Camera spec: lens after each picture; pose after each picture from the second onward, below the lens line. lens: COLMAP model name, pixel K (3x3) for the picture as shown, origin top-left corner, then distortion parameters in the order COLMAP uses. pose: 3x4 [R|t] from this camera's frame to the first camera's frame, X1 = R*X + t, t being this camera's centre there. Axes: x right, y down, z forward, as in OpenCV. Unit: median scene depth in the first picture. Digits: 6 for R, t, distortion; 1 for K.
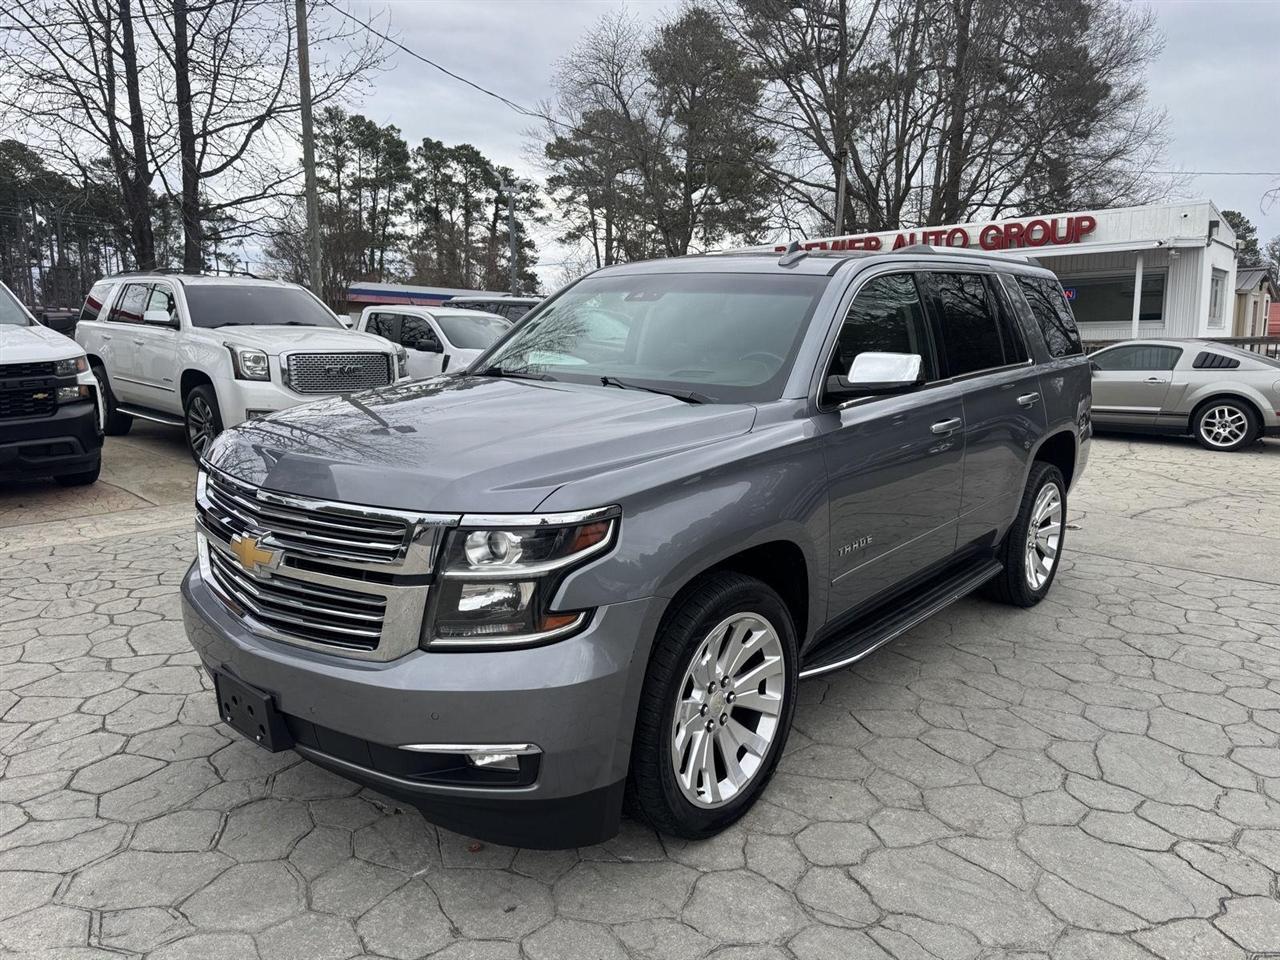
lens RADIAL K [[914.6, 0, 635.2], [0, 914.6, 484.6], [0, 0, 1]] dist [0.003270, -0.002950]
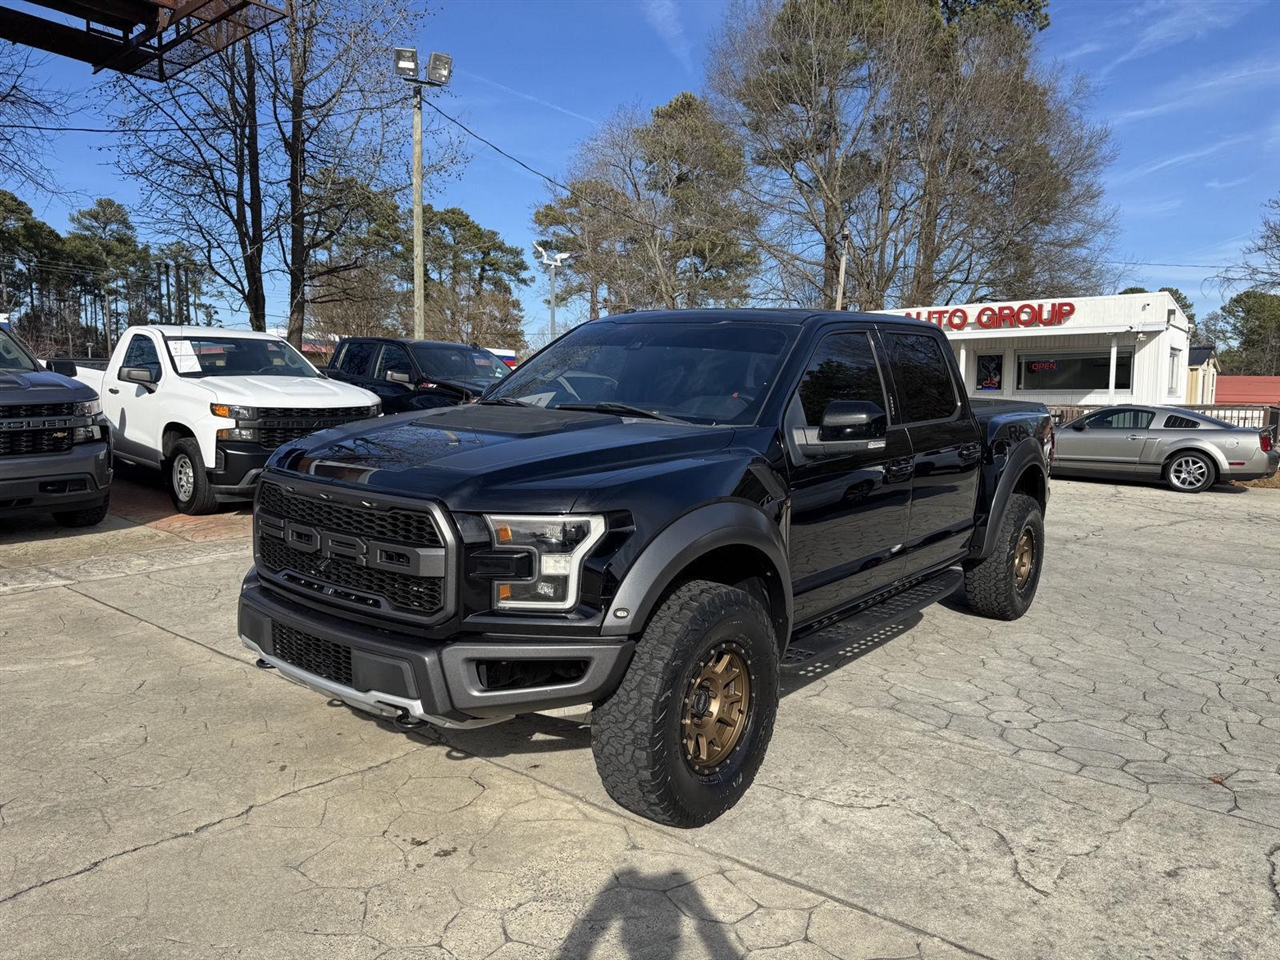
lens RADIAL K [[910.3, 0, 640.0], [0, 910.3, 482.0], [0, 0, 1]] dist [0.024132, -0.029382]
pose [[0.998808, 0.014506, 0.046617, -0.053320], [-0.011455, 0.997815, -0.065063, 0.011827], [-0.047459, 0.064452, 0.996792, -0.068921]]
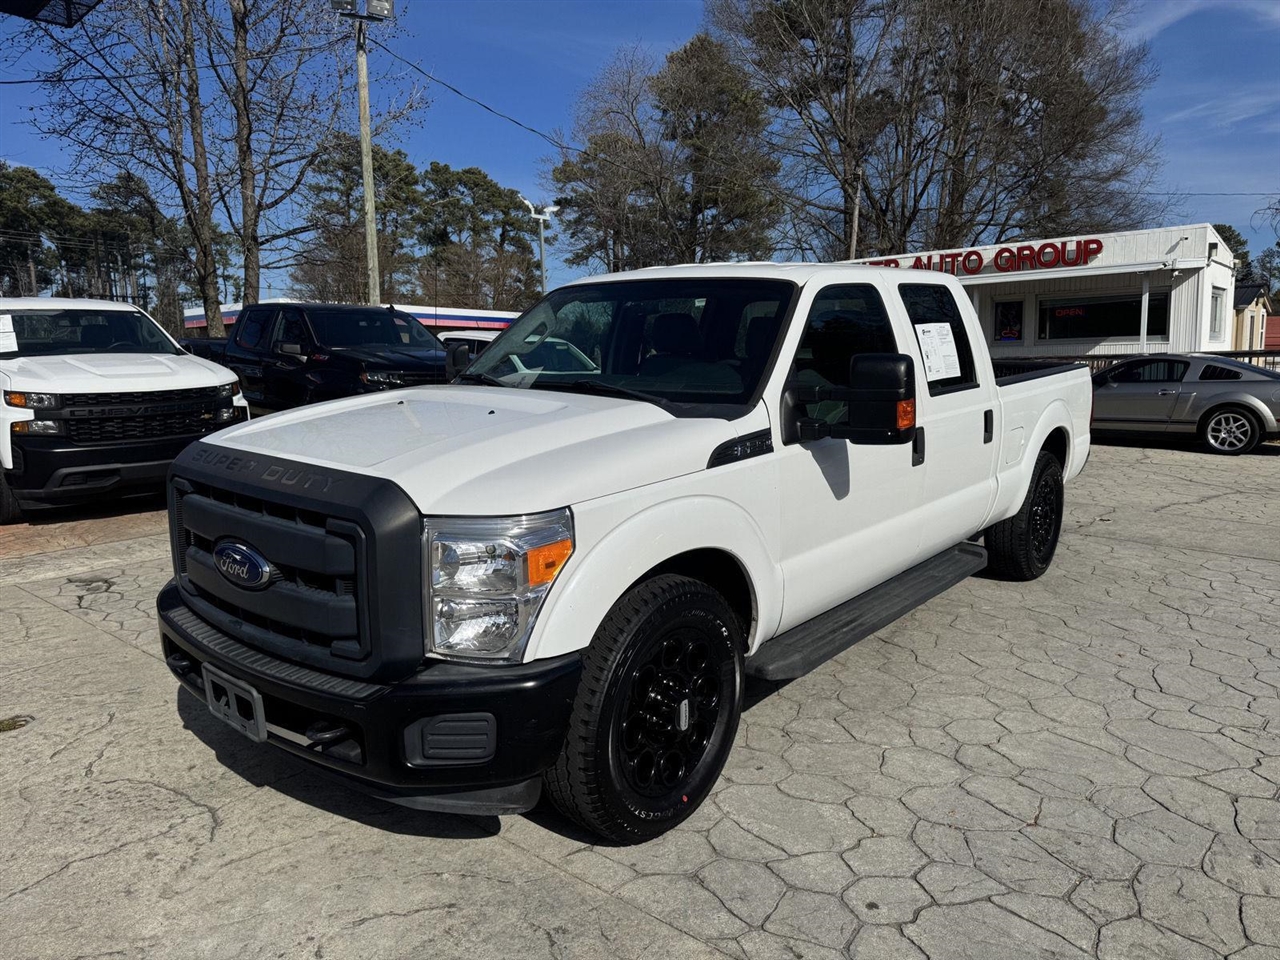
lens RADIAL K [[913.1, 0, 642.8], [0, 913.1, 479.4], [0, 0, 1]] dist [0.004948, -0.002995]
pose [[0.999910, -0.011764, 0.006444, -0.020140], [0.011912, 0.999654, -0.023435, 0.002911], [-0.006166, 0.023510, 0.999705, -0.026862]]
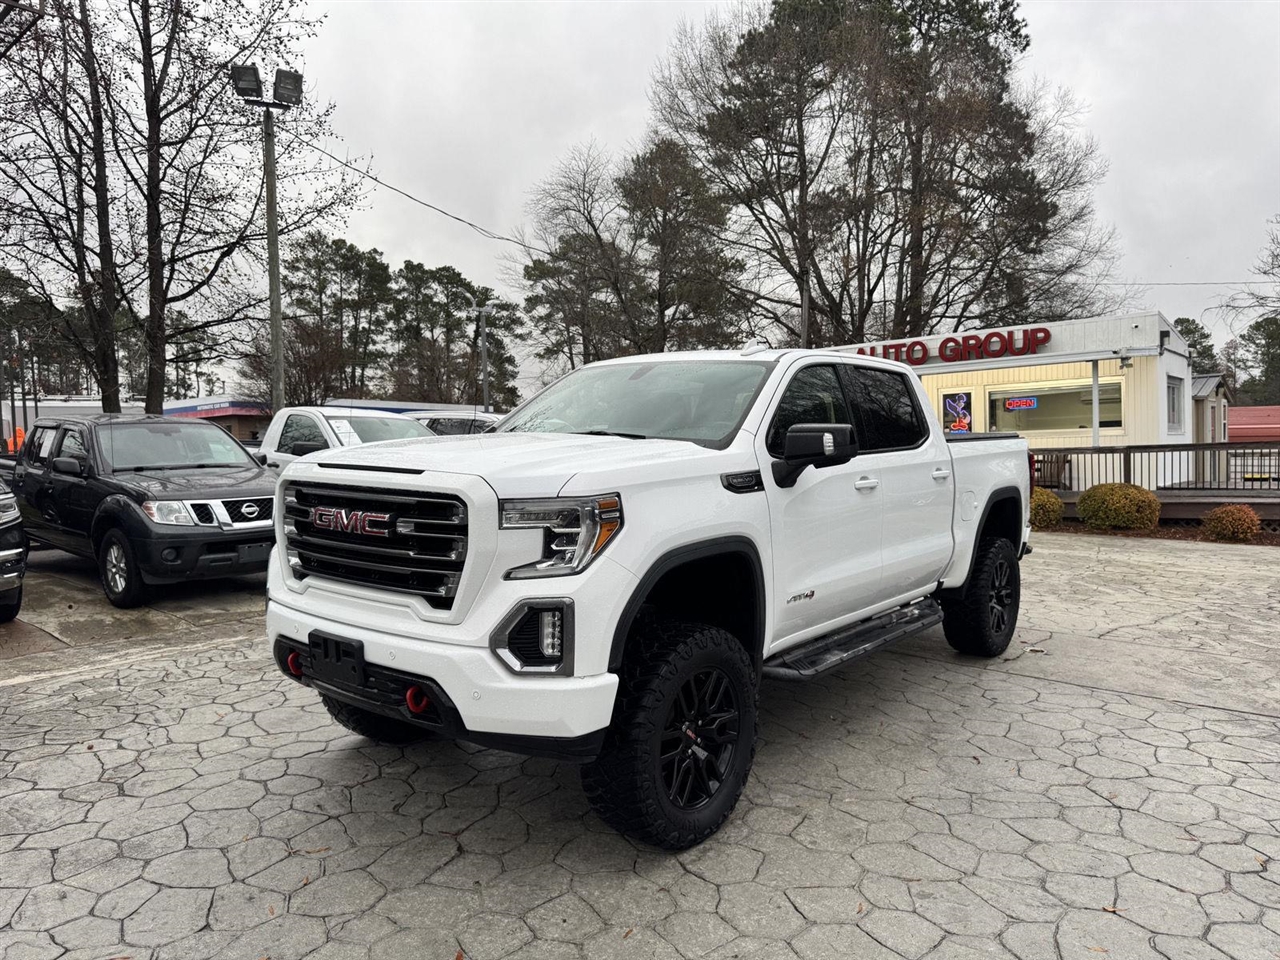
lens RADIAL K [[912.8, 0, 636.3], [0, 912.8, 484.0], [0, 0, 1]] dist [0.015672, -0.017009]
pose [[0.999618, -0.017598, 0.021332, 0.007593], [0.020011, 0.992722, -0.118756, -0.003752], [-0.019087, 0.119138, 0.992694, 0.007005]]
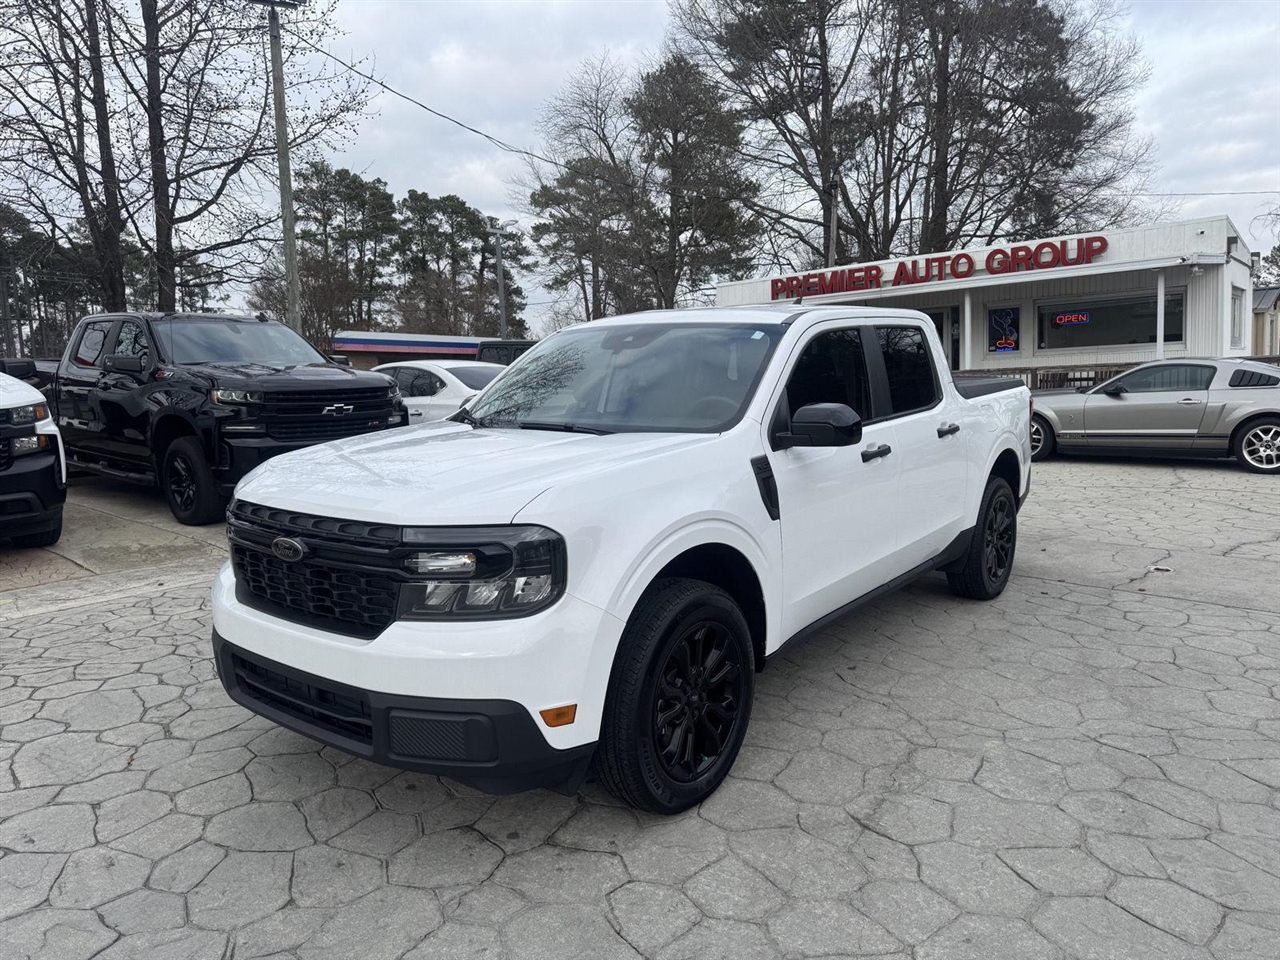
lens RADIAL K [[912.6, 0, 632.1], [0, 912.6, 478.3], [0, 0, 1]] dist [0.008682, -0.007070]
pose [[0.999559, -0.028843, 0.007024, -0.004268], [0.029176, 0.998159, -0.053177, -0.001318], [-0.005477, 0.053358, 0.998560, 0.025463]]
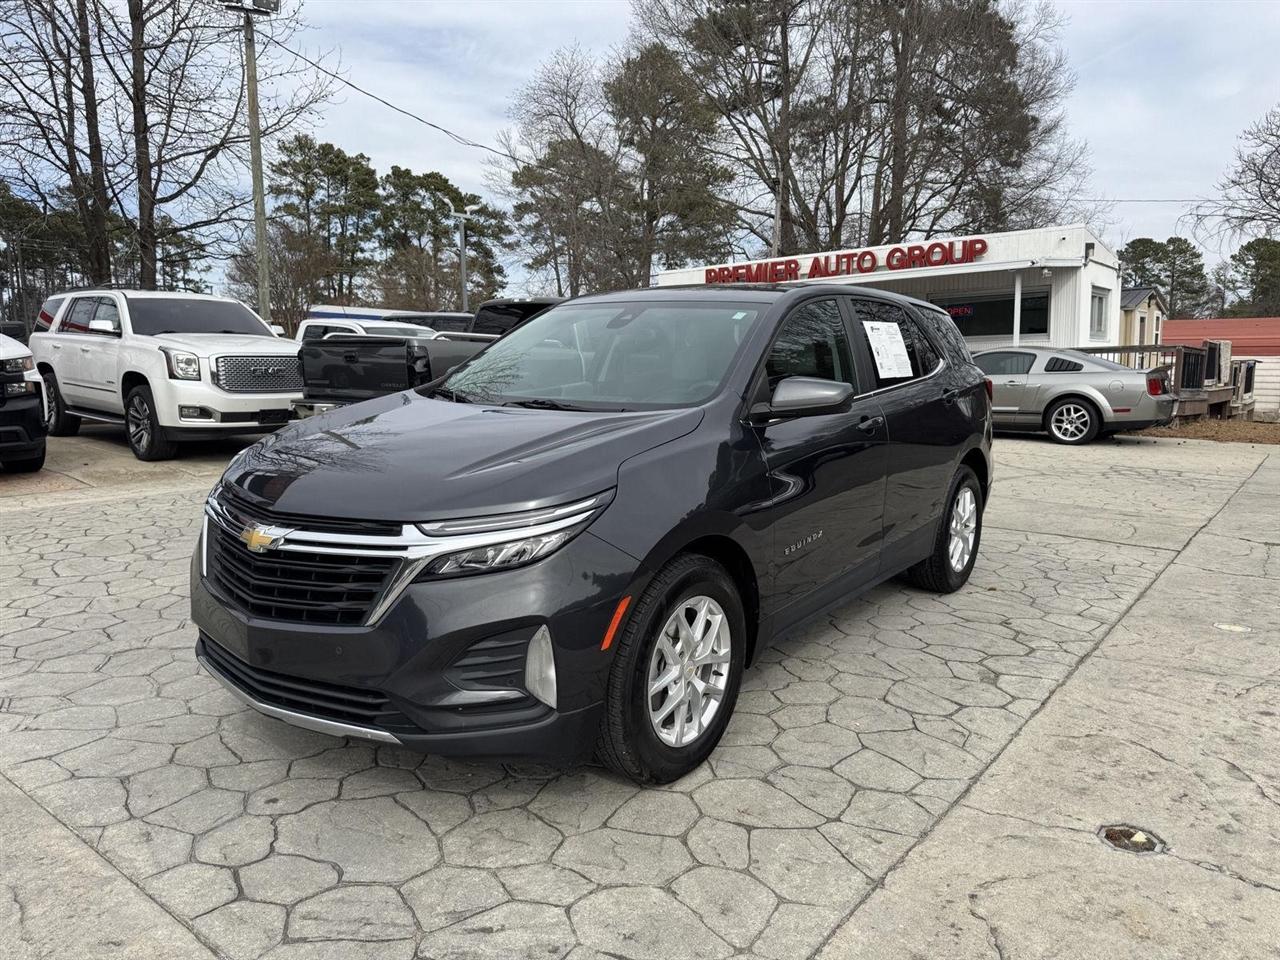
lens RADIAL K [[915.0, 0, 640.1], [0, 915.0, 479.1], [0, 0, 1]] dist [-0.000652, -0.000795]
pose [[0.999455, -0.008411, 0.031920, 0.023064], [0.009446, 0.999431, -0.032388, 0.010940], [-0.031629, 0.032672, 0.998966, -0.030557]]
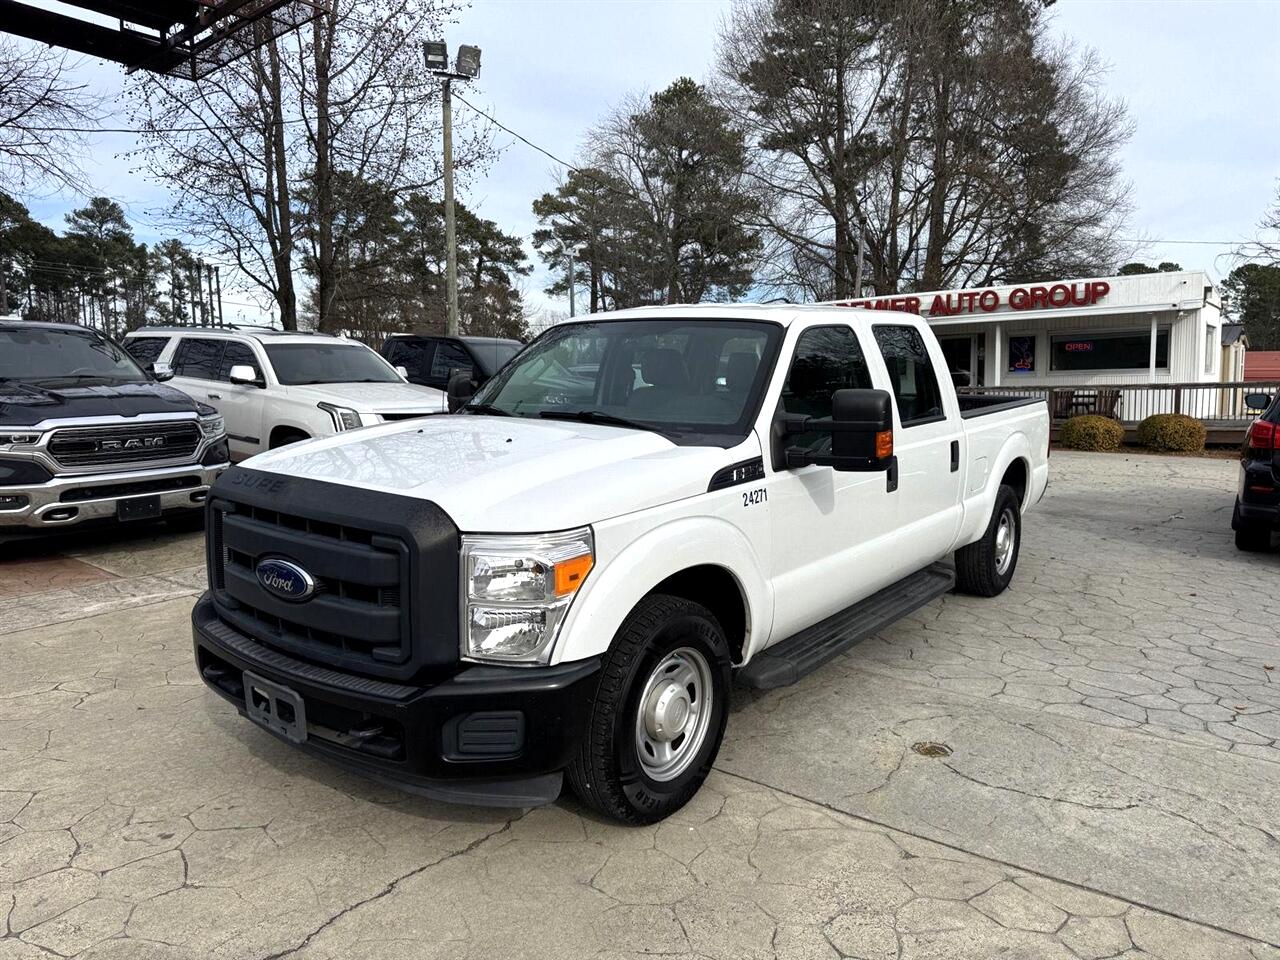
lens RADIAL K [[912.5, 0, 638.4], [0, 912.5, 477.0], [0, 0, 1]] dist [0.010248, -0.011008]
pose [[0.998827, -0.009027, 0.047577, -0.076354], [0.011722, 0.998323, -0.056682, 0.009911], [-0.046986, 0.057174, 0.997258, -0.067204]]
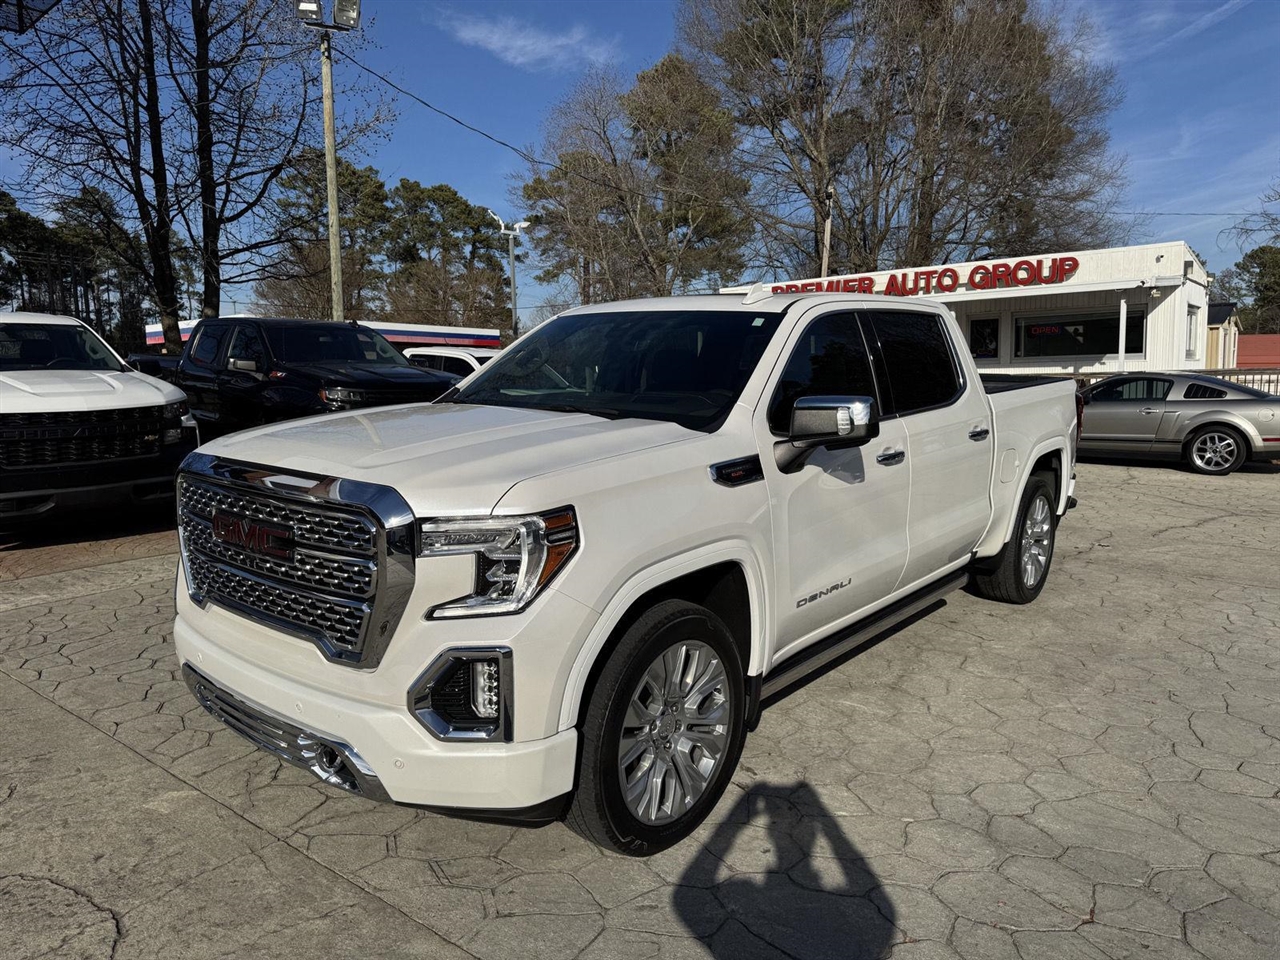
lens RADIAL K [[912.5, 0, 638.4], [0, 912.5, 477.0], [0, 0, 1]] dist [0.010248, -0.011008]
pose [[0.999325, -0.013342, 0.034235, -0.021481], [0.014856, 0.998906, -0.044346, 0.000951], [-0.033606, 0.044824, 0.998429, -0.015092]]
